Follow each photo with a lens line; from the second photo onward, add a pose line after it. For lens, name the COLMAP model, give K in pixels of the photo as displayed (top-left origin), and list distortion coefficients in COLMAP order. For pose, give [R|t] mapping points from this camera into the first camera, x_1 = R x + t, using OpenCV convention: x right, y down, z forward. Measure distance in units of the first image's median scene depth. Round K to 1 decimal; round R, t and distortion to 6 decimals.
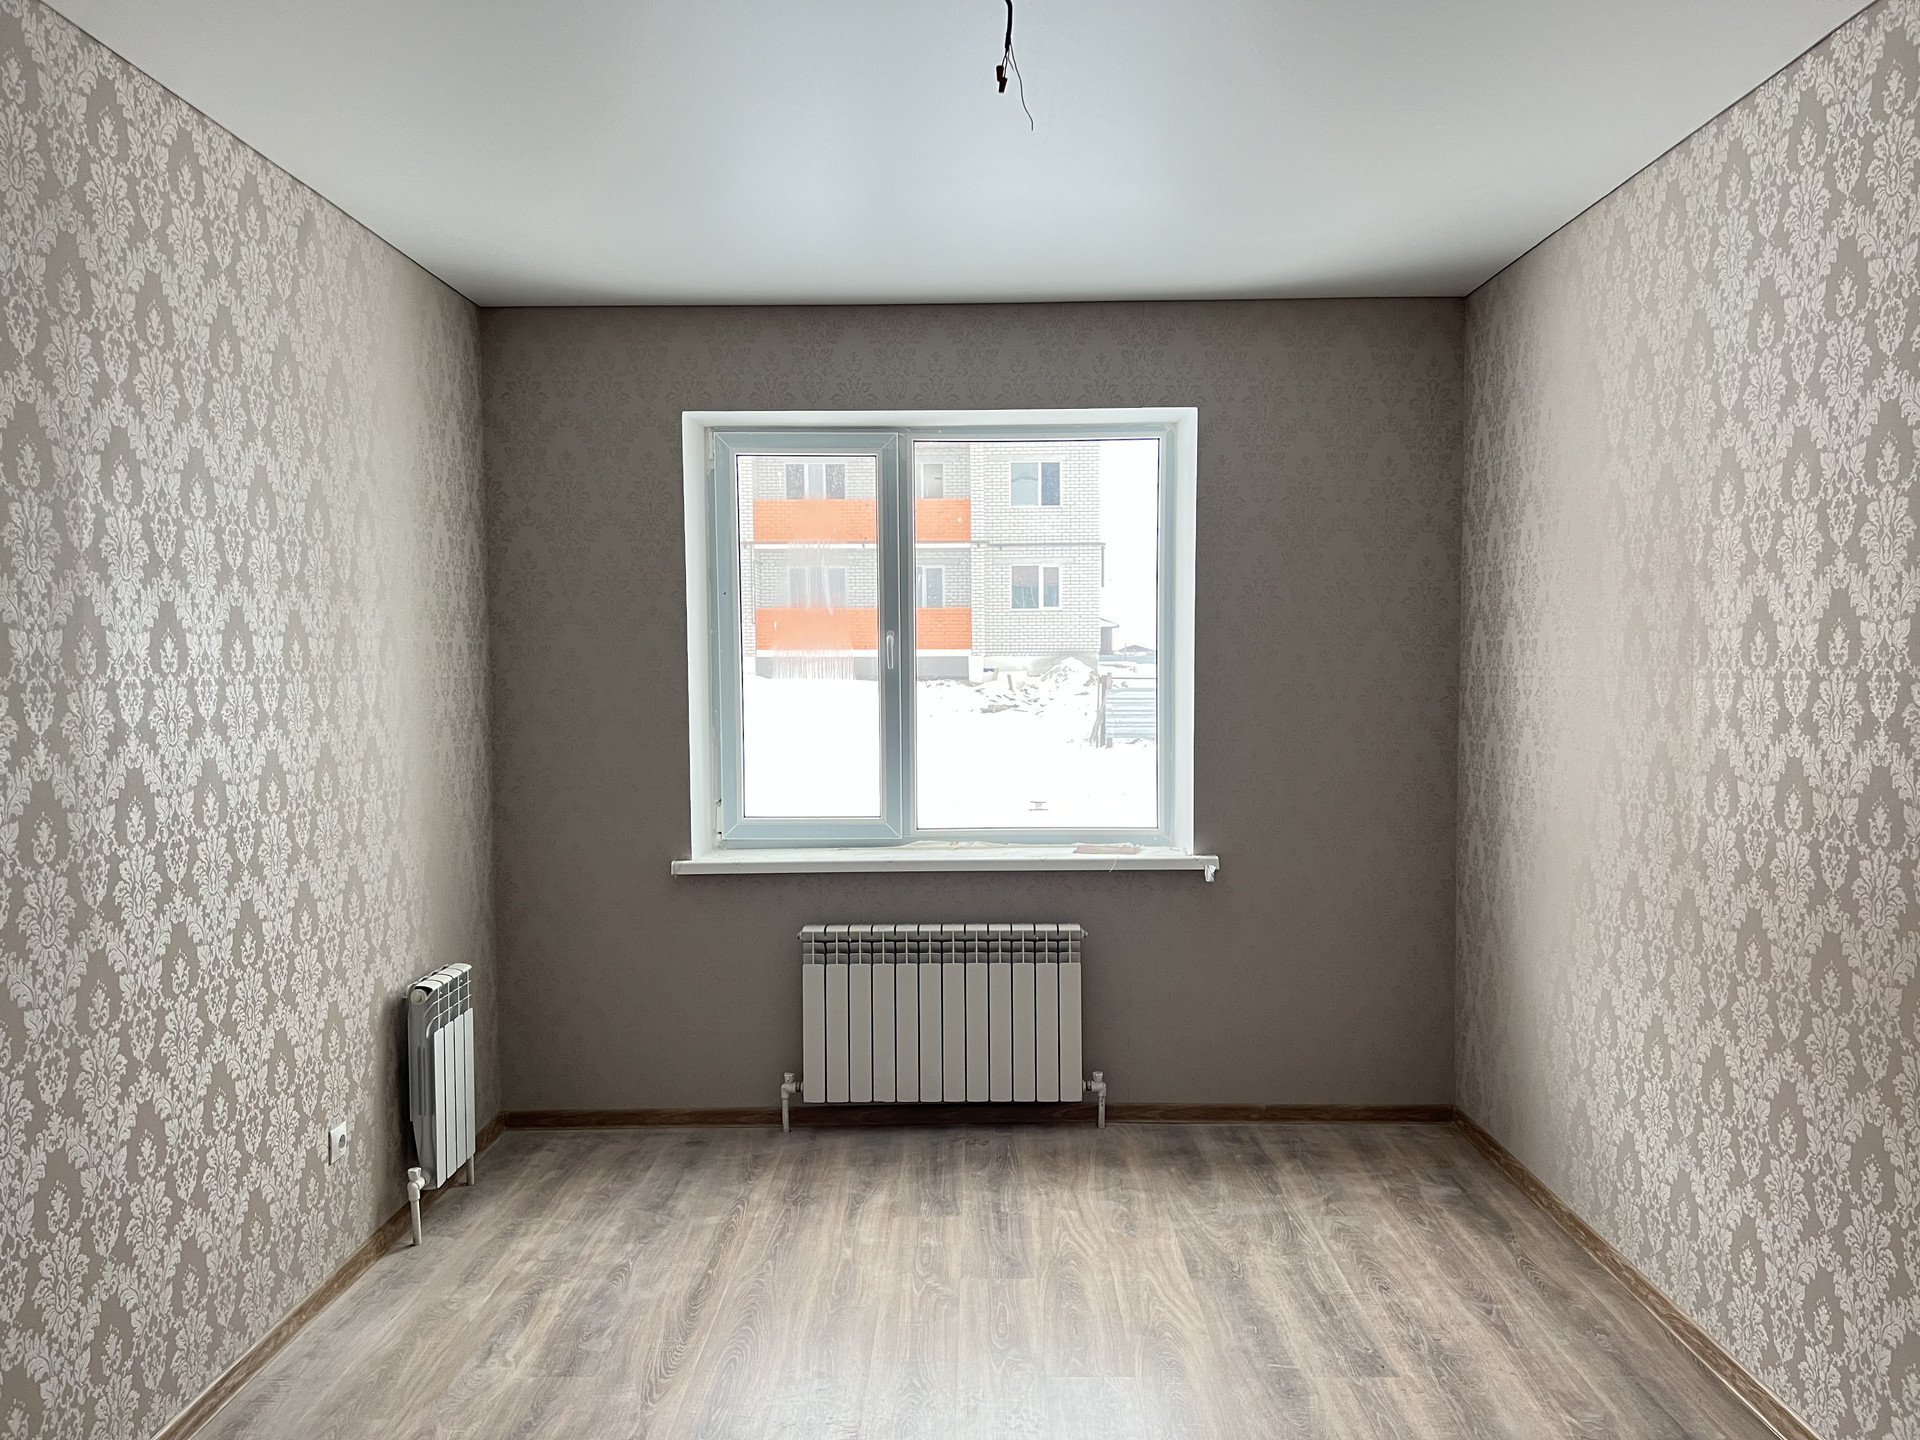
lens RADIAL K [[1430.1, 0, 964.7], [0, 1430.1, 721.3], [0, 0, 1]] dist [0.047254, -0.050677]
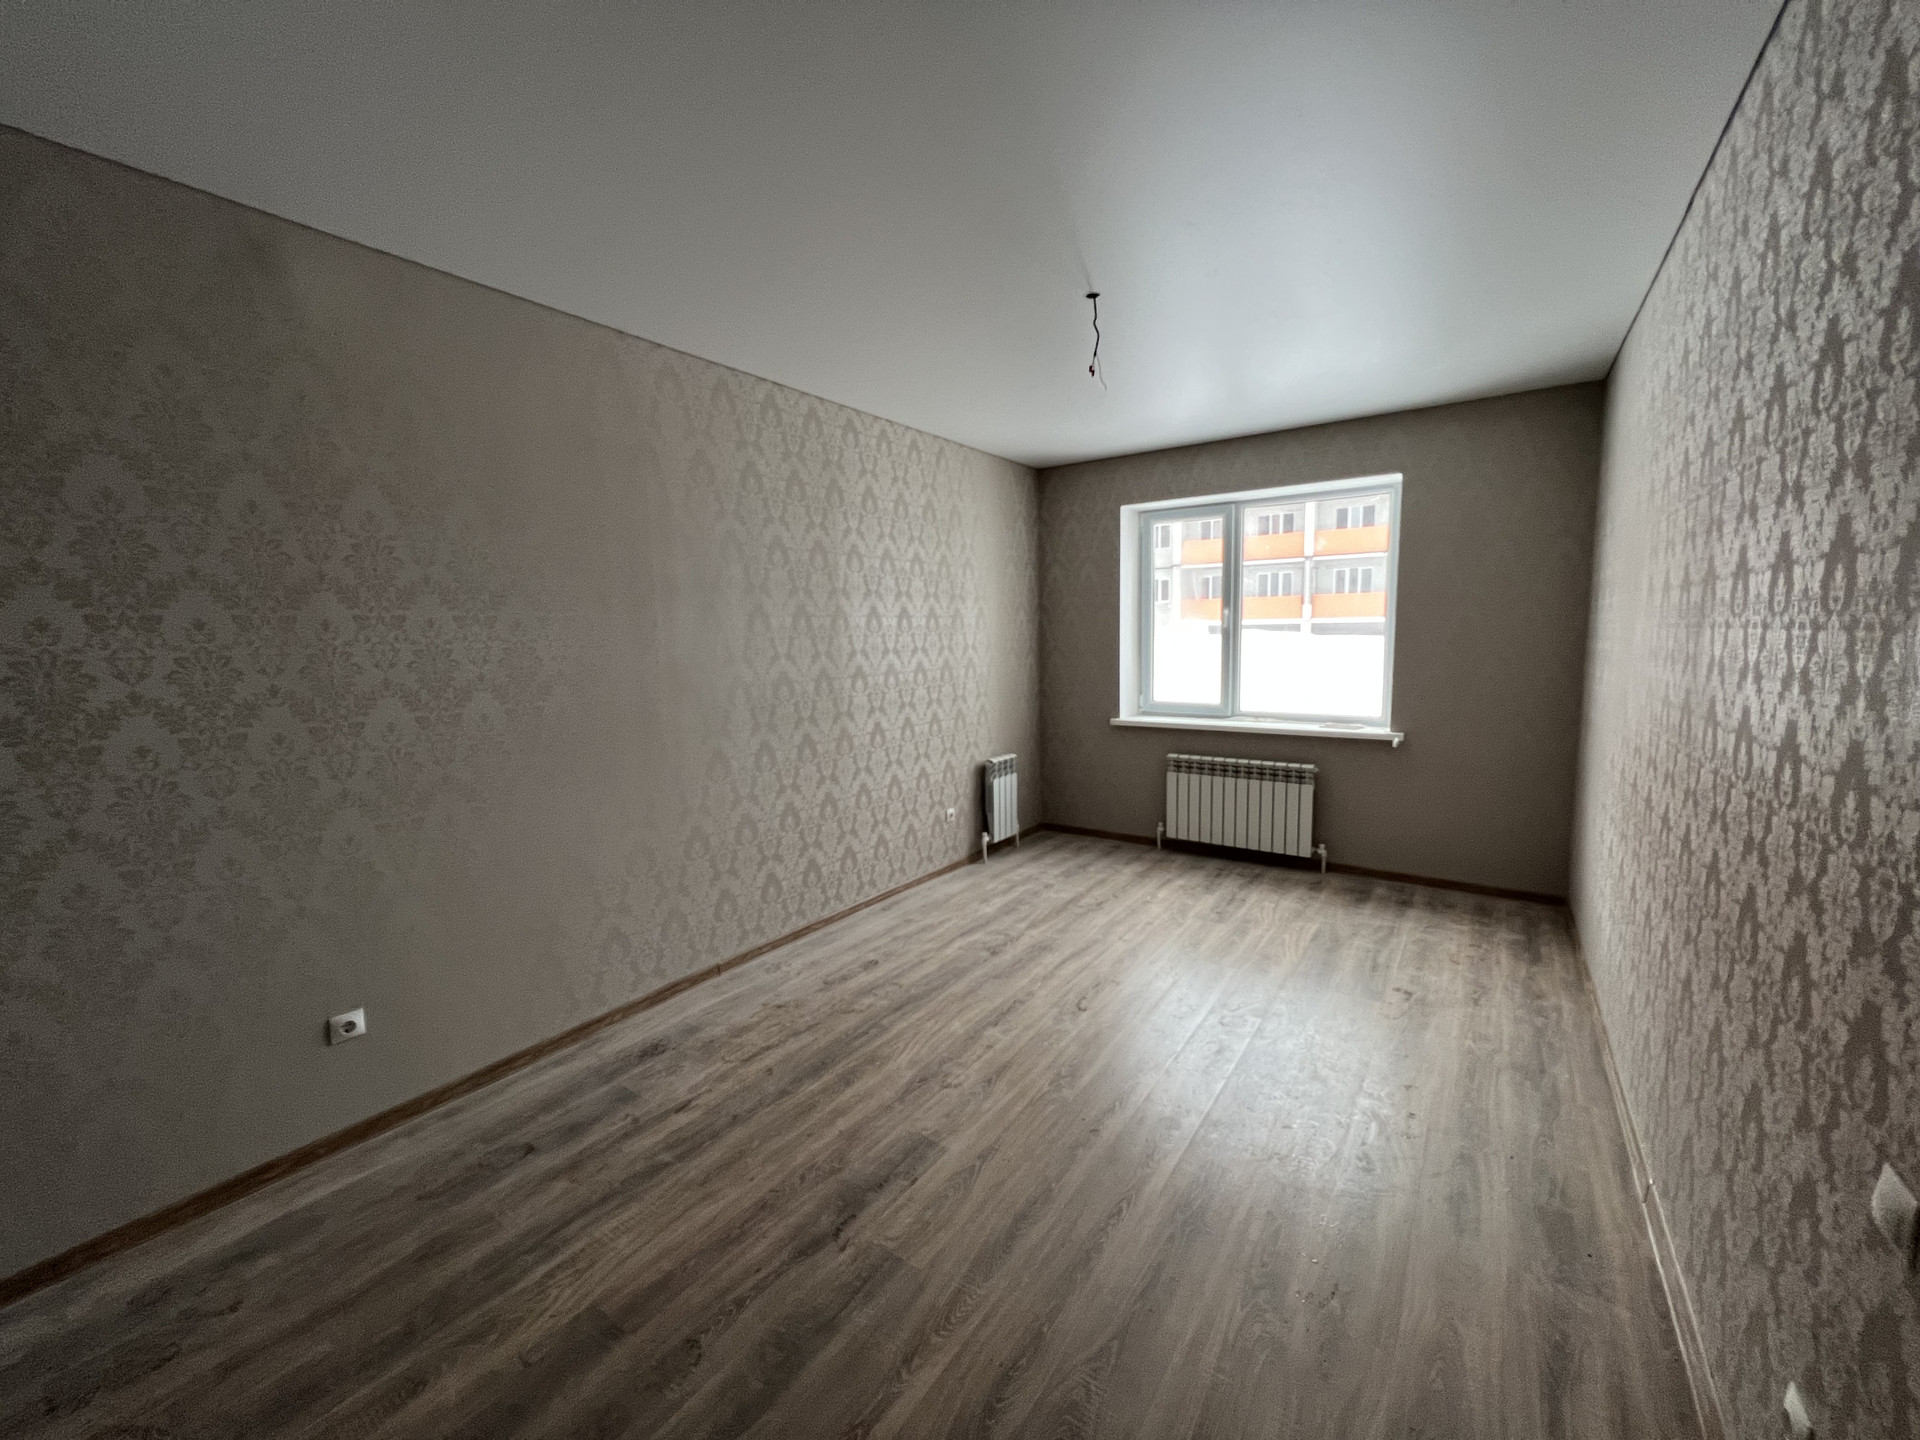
lens RADIAL K [[760.6, 0, 954.5], [0, 760.6, 712.6], [0, 0, 1]] dist [-0.001736, 0.000005]
pose [[0.822098, 0.051783, -0.566986, 0.294839], [-0.012070, 0.997217, 0.073576, 0.008702], [0.569218, -0.053644, 0.820435, -0.084794]]
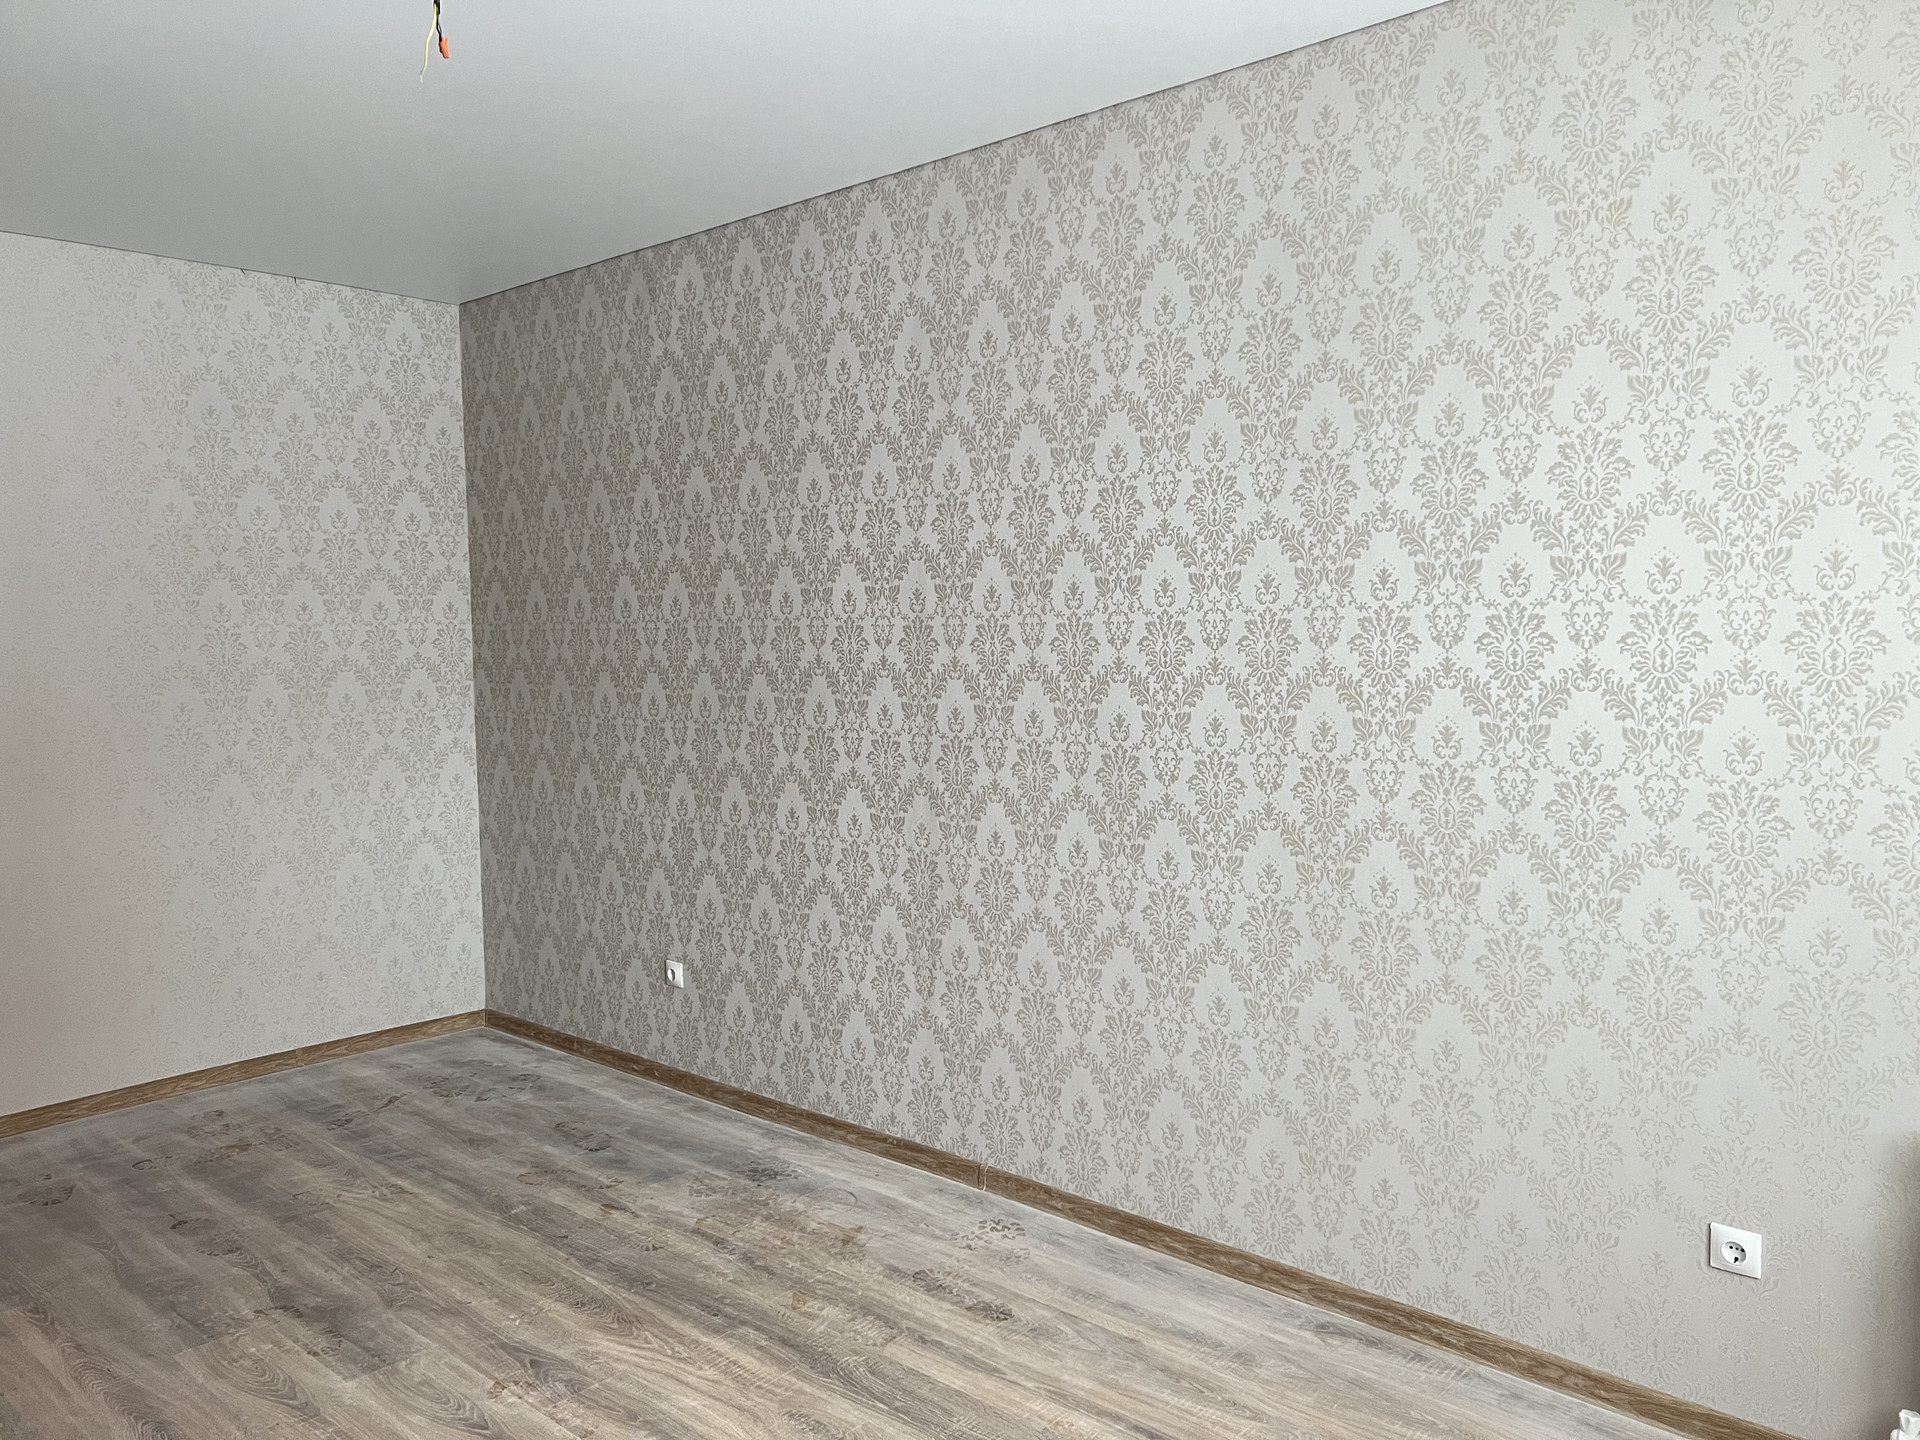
lens RADIAL K [[1430.1, 0, 965.8], [0, 1430.1, 706.4], [0, 0, 1]] dist [0.047254, -0.050677]
pose [[-0.657458, 0.069752, -0.750256, 0.309264], [-0.009876, 0.994823, 0.101144, -0.044747], [0.753427, 0.073908, -0.653365, 1.043105]]
